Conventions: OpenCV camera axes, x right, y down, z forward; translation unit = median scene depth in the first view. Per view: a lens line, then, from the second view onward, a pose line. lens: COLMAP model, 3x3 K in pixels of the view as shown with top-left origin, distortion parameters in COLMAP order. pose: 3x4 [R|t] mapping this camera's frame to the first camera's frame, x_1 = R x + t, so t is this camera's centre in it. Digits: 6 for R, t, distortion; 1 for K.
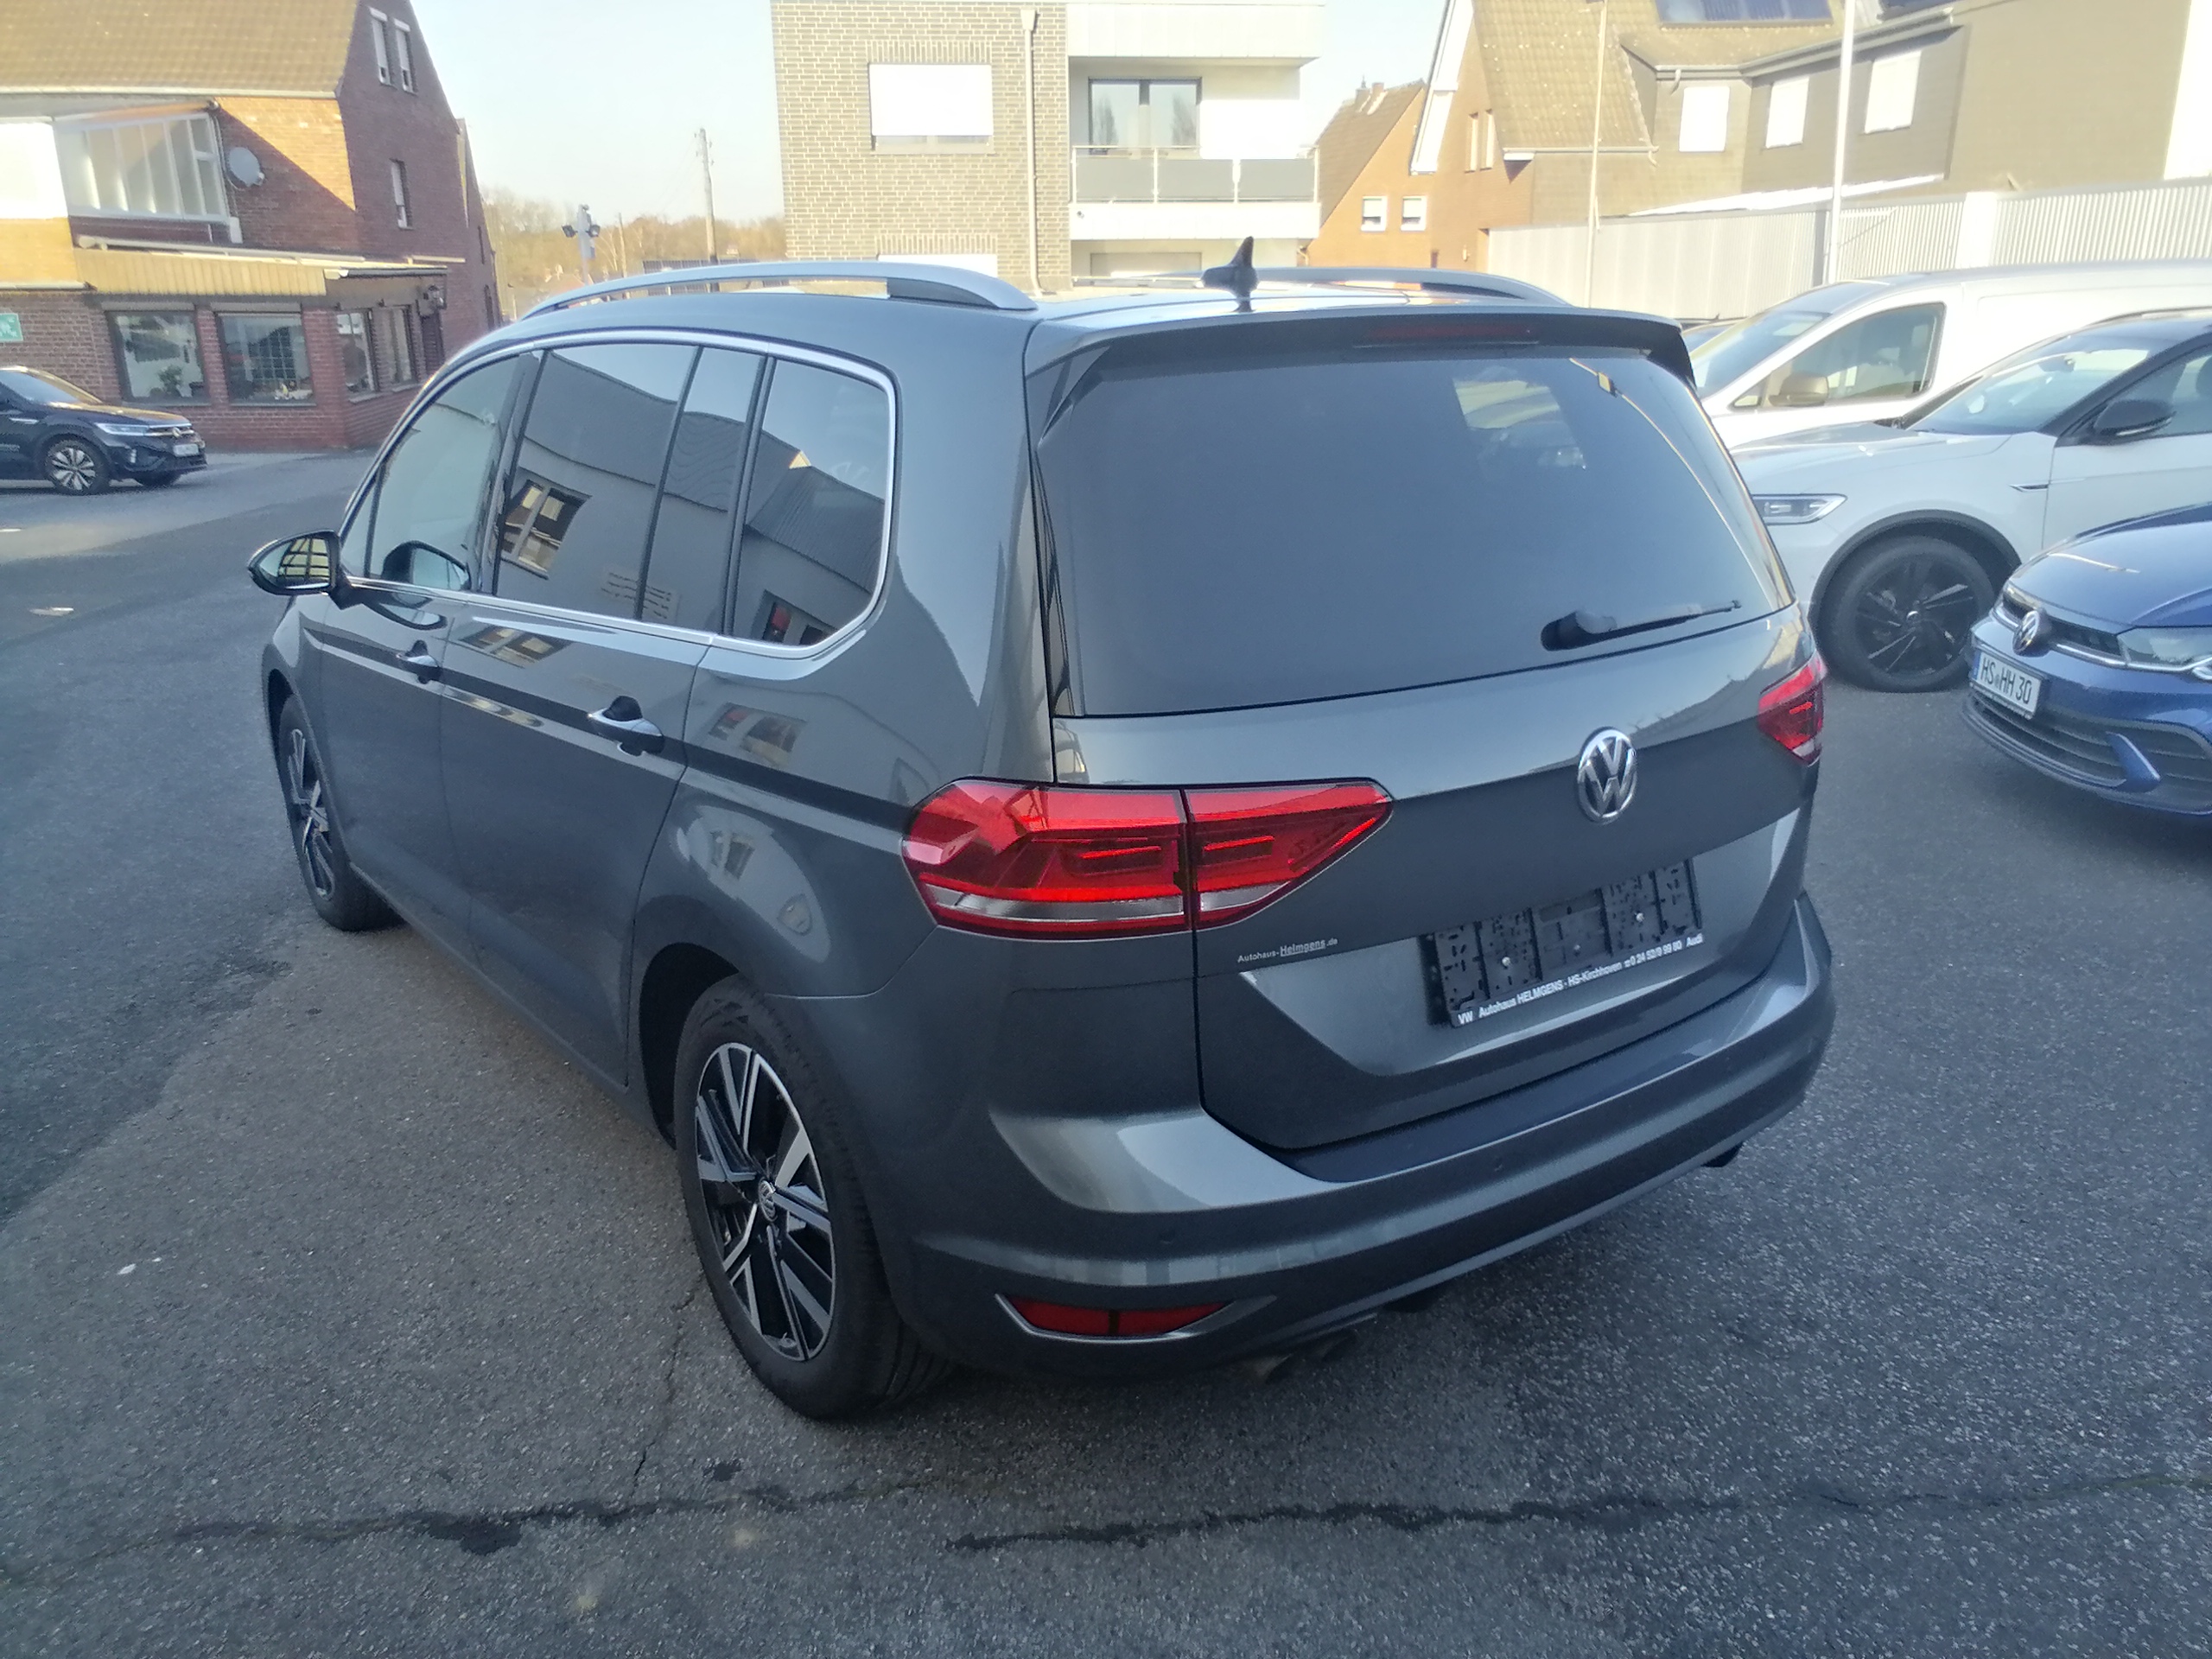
lens RADIAL K [[1758.7, 0, 1135.4], [0, 1758.7, 791.9], [0, 0, 1]] dist [-0.042395, 0.138589]
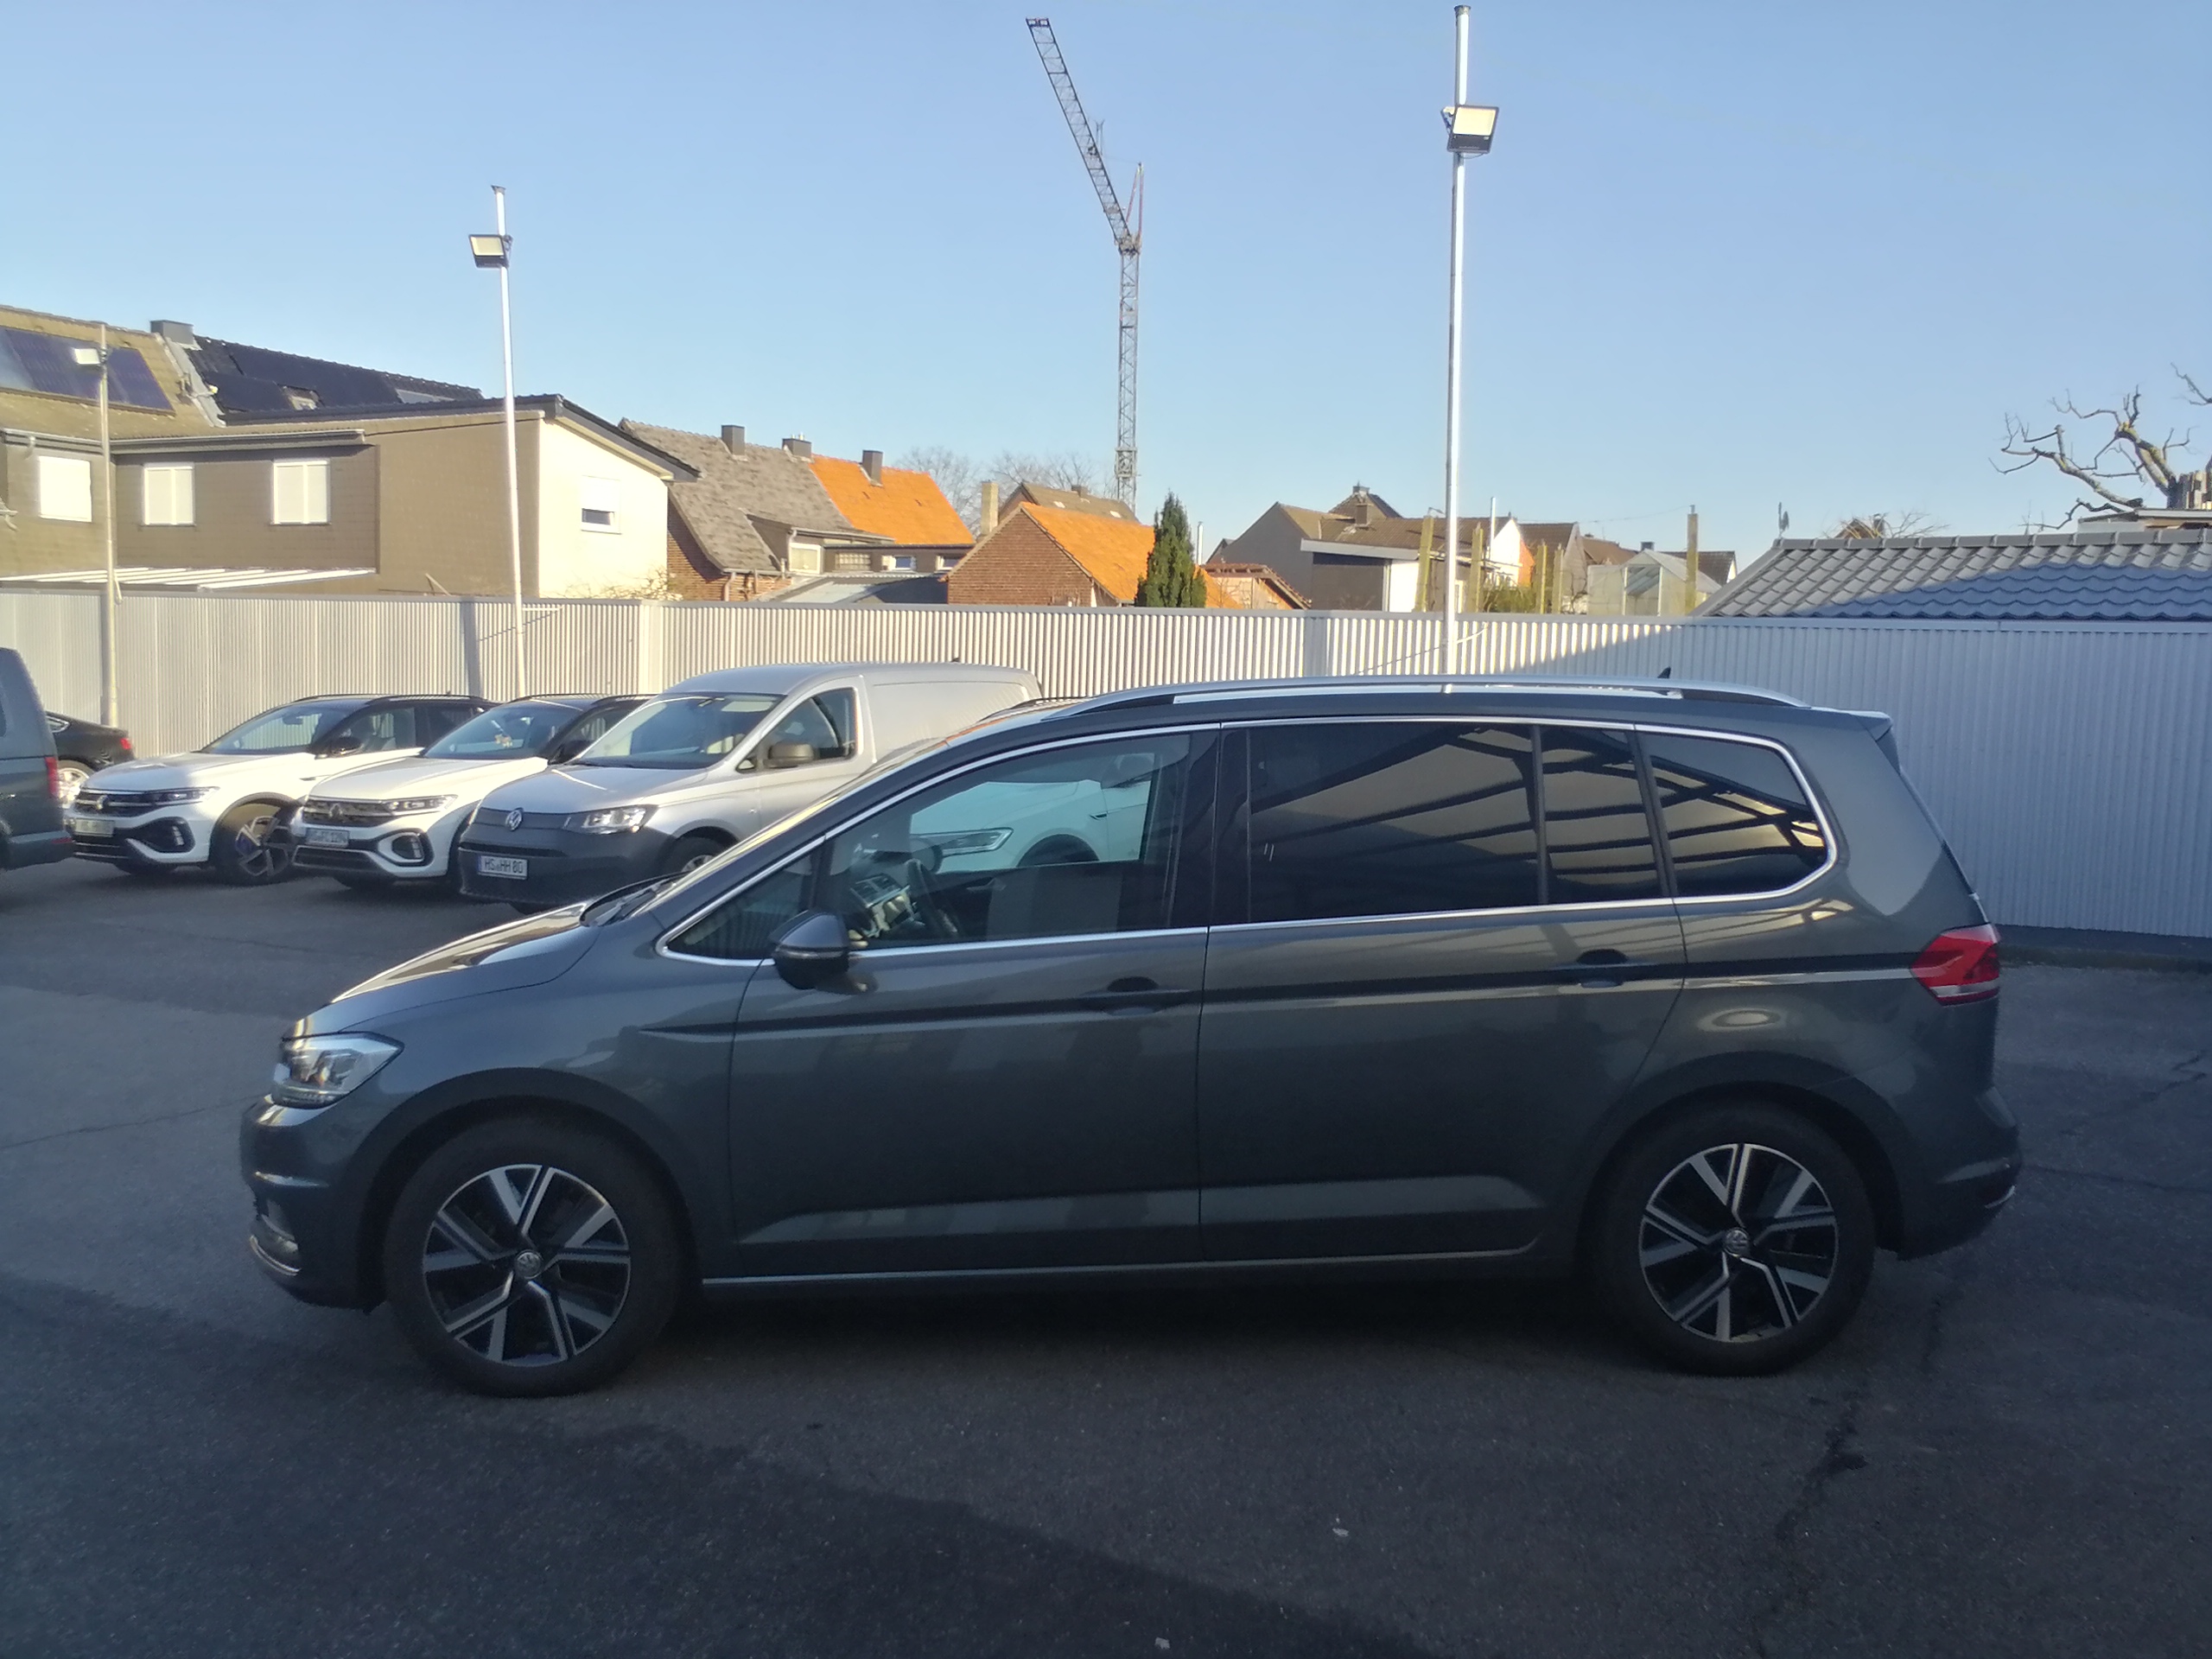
lens RADIAL K [[1758.7, 0, 1135.4], [0, 1758.7, 791.9], [0, 0, 1]] dist [-0.042395, 0.138589]
pose [[0.570617, -0.035163, 0.820463, -0.158368], [0.203303, 0.974032, -0.099649, -0.010551], [-0.795653, 0.223665, 0.562948, 0.038451]]
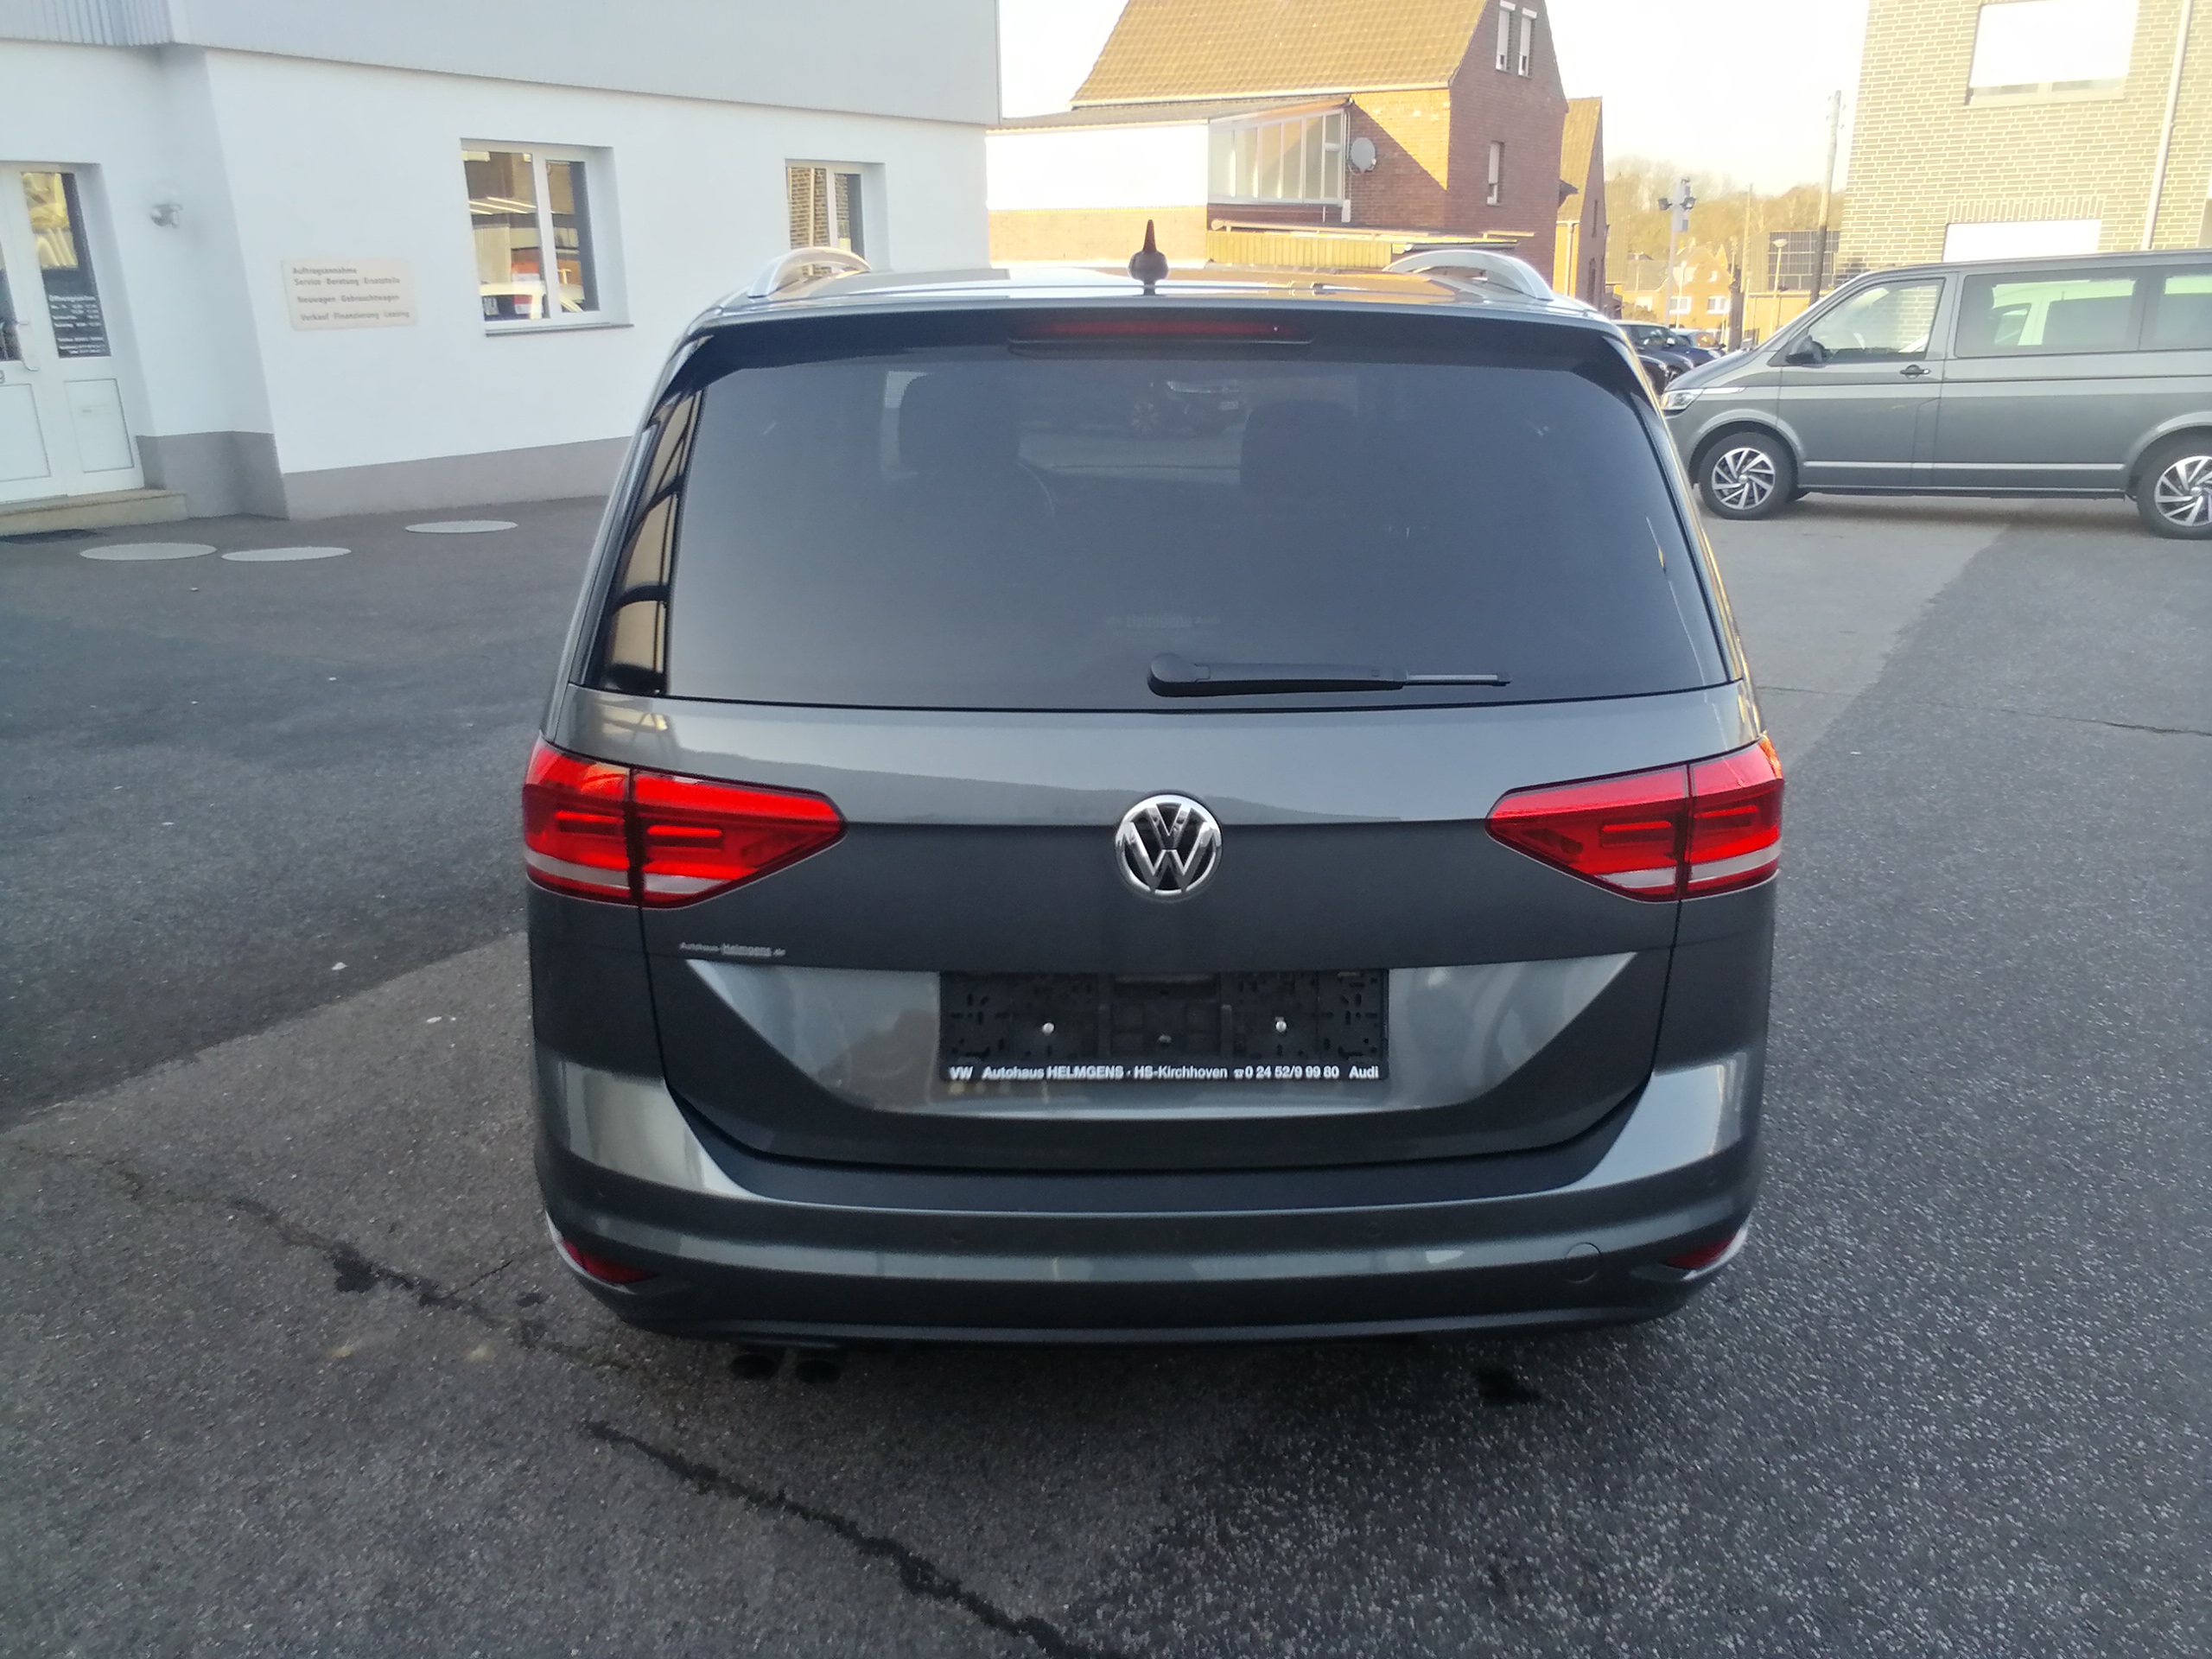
lens RADIAL K [[1745.2, 0, 1118.2], [0, 1745.2, 793.0], [0, 0, 1]] dist [-0.050177, 0.146623]
pose [[0.814862, 0.171997, -0.553549, 0.054789], [-0.162245, 0.984469, 0.067056, -0.006768], [0.556485, 0.035169, 0.830113, 0.020942]]
